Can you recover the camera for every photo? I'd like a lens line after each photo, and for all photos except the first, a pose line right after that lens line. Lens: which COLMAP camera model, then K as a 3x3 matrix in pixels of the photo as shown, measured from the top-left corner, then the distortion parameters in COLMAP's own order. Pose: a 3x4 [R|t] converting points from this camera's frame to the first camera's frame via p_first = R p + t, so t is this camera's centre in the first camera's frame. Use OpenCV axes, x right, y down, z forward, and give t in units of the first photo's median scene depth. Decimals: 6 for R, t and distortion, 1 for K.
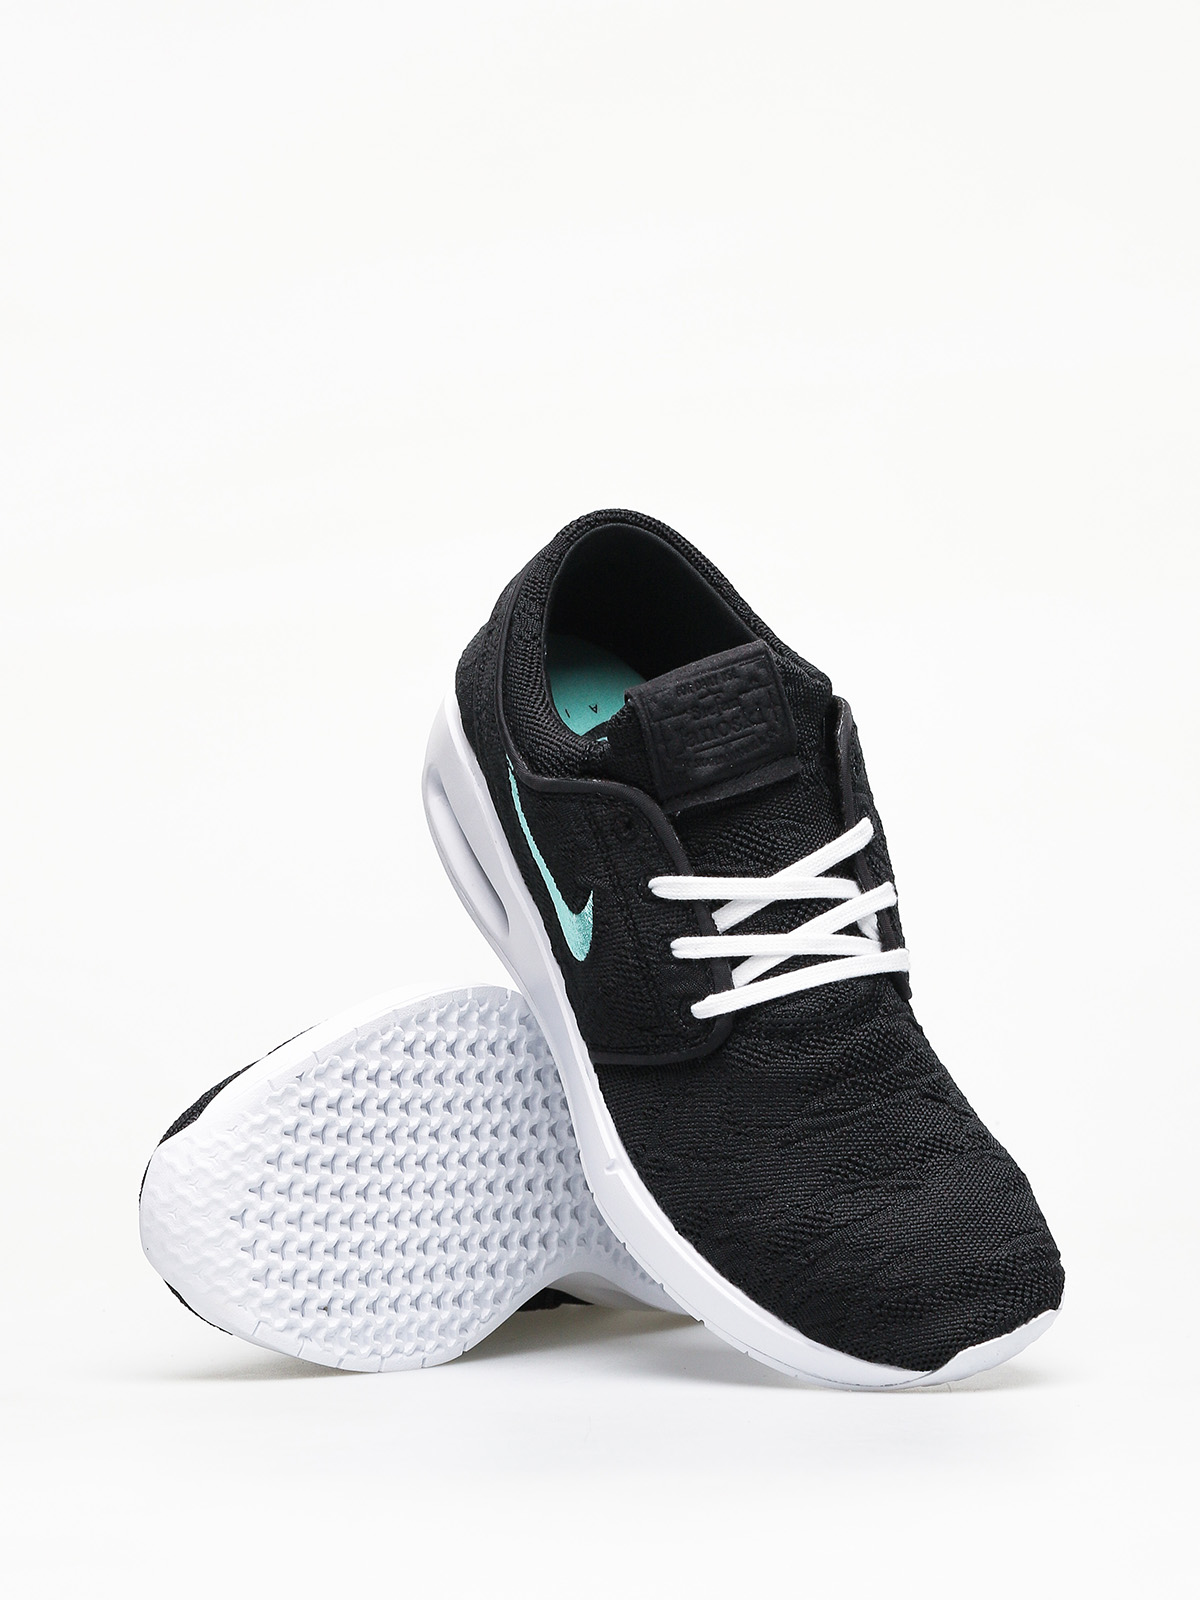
lens RADIAL K [[4518.0, 0, 600.0], [0, 4518.0, 800.0], [0, 0, 1]] dist [-1.113423, 0.093638]
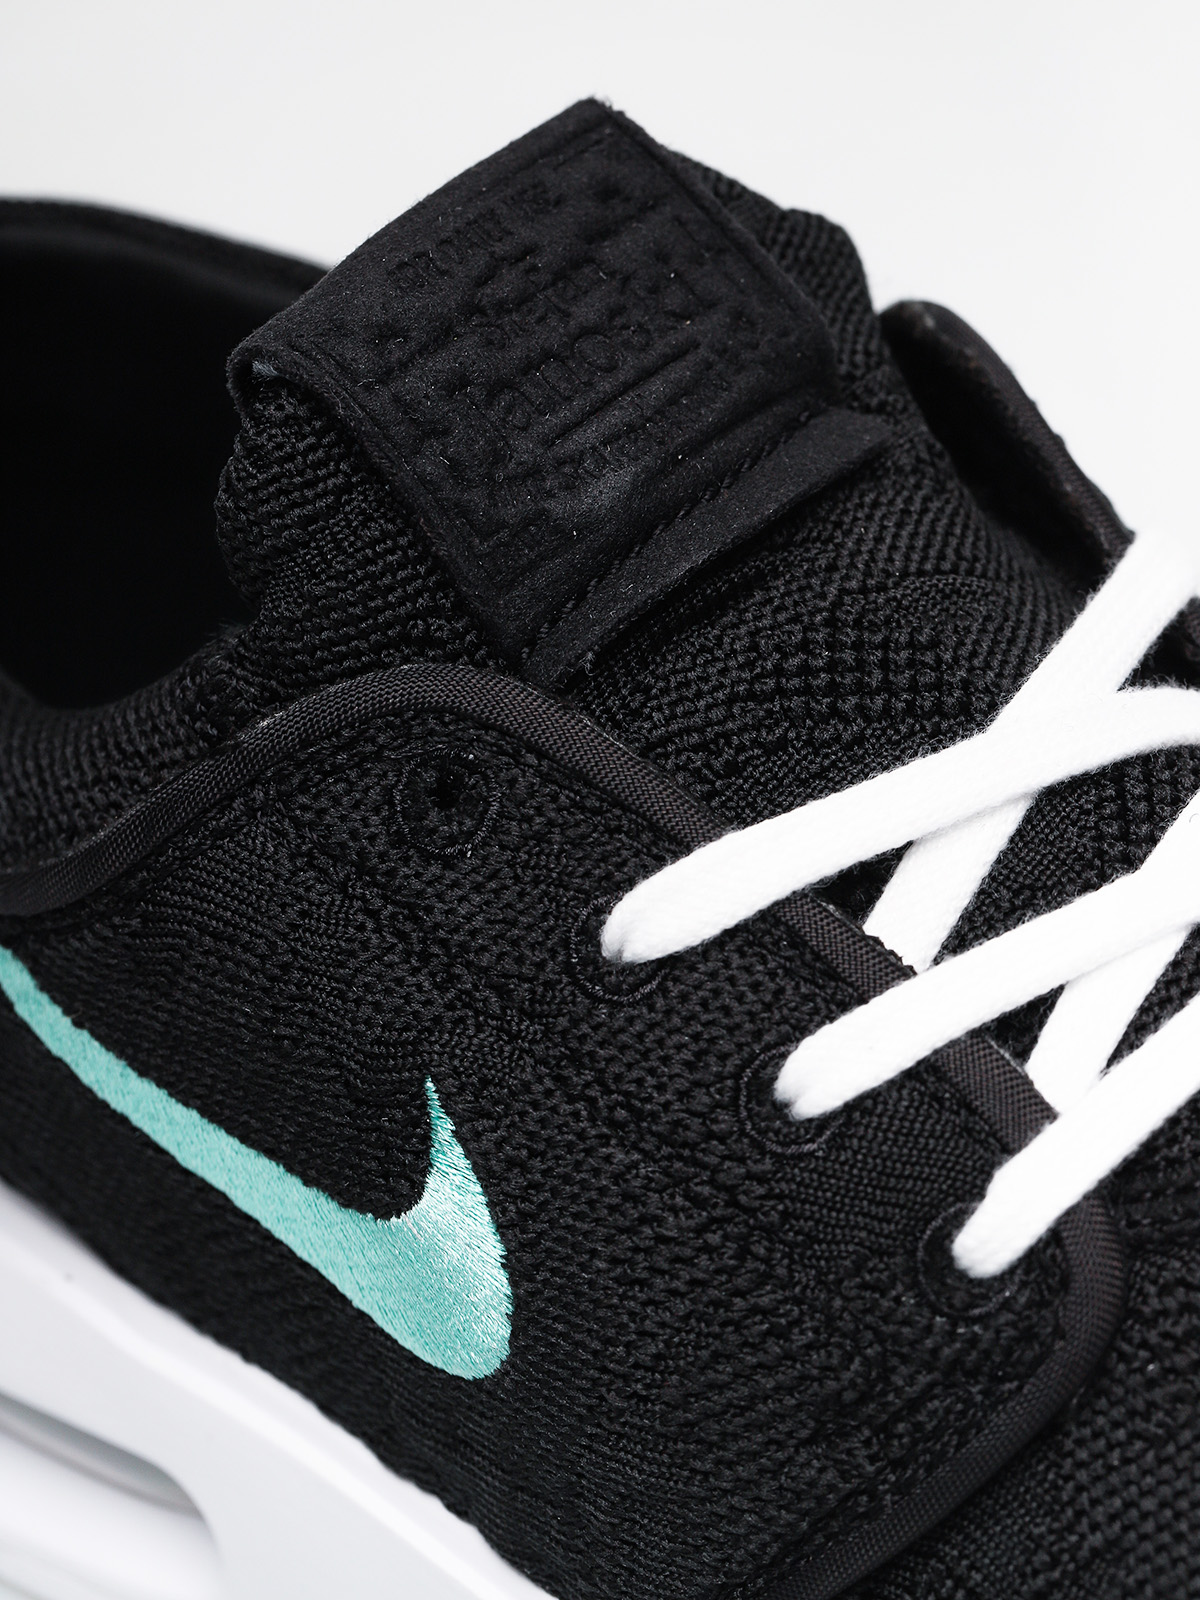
lens RADIAL K [[4518.0, 0, 600.0], [0, 4518.0, 800.0], [0, 0, 1]] dist [-1.113423, 0.093638]
pose [[0.897365, -0.428034, 0.107343, -0.015448], [0.439089, 0.890332, -0.120456, 0.044355], [-0.044011, 0.155226, 0.986898, 0.726319]]
